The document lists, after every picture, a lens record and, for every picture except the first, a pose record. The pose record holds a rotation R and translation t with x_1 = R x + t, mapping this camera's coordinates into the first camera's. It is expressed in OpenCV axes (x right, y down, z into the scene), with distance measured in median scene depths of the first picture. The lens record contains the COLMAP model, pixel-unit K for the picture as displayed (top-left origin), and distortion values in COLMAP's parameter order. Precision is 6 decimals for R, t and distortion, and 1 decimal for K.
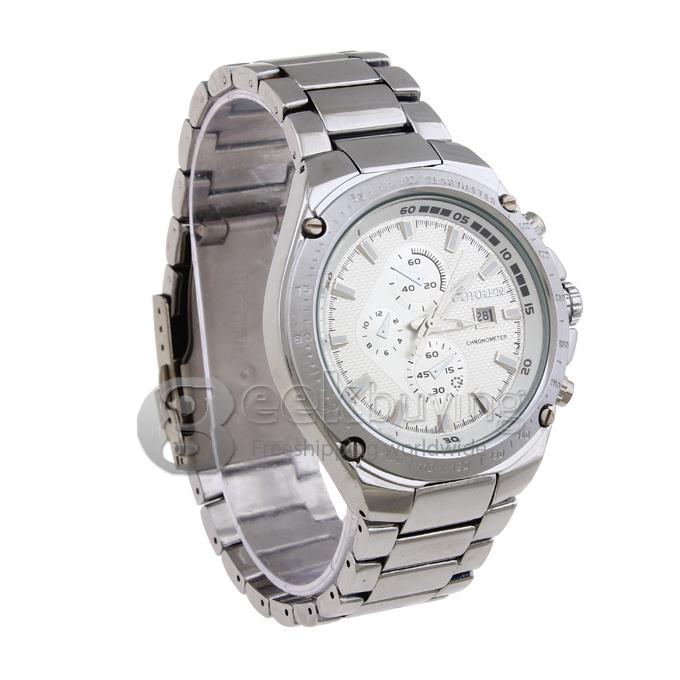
lens RADIAL K [[2626.6, 0, 340.8], [0, 2626.6, 338.8], [0, 0, 1]] dist [-0.765664, 0.000000]
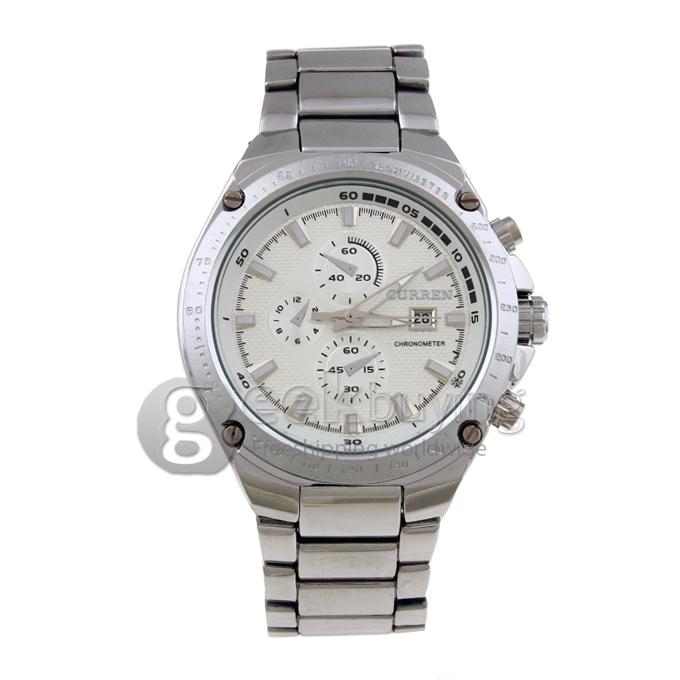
lens RADIAL K [[2626.6, 0, 340.8], [0, 2626.6, 340.5], [0, 0, 1]] dist [-0.765664, 0.000000]
pose [[0.909440, 0.105741, -0.402167, 0.404965], [-0.131652, 0.990596, -0.037254, 0.037692], [0.394445, 0.086826, 0.914808, 0.142141]]
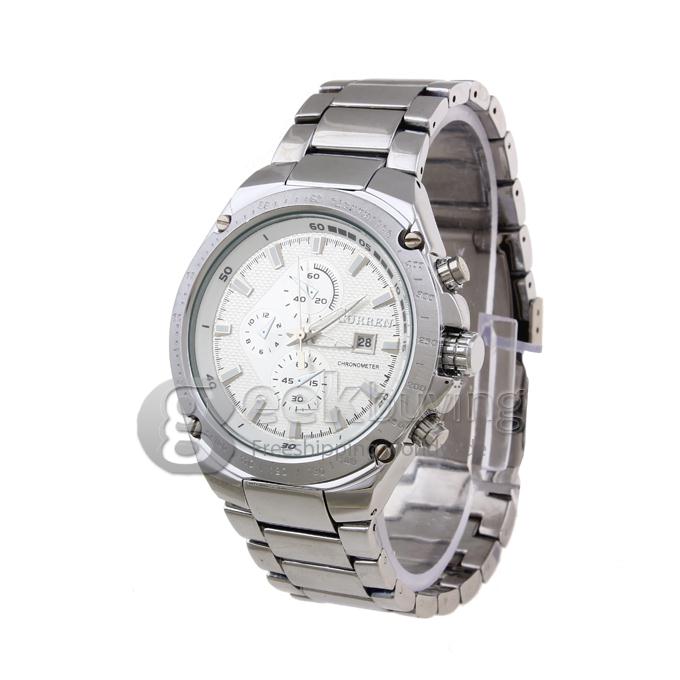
lens RADIAL K [[2626.6, 0, 341.3], [0, 2626.6, 341.3], [0, 0, 1]] dist [-0.765664, 0.000000]
pose [[0.612987, 0.214413, -0.760443, 0.840338], [-0.200324, 0.973200, 0.112922, -0.124768], [0.764276, 0.083115, 0.639511, 0.334579]]
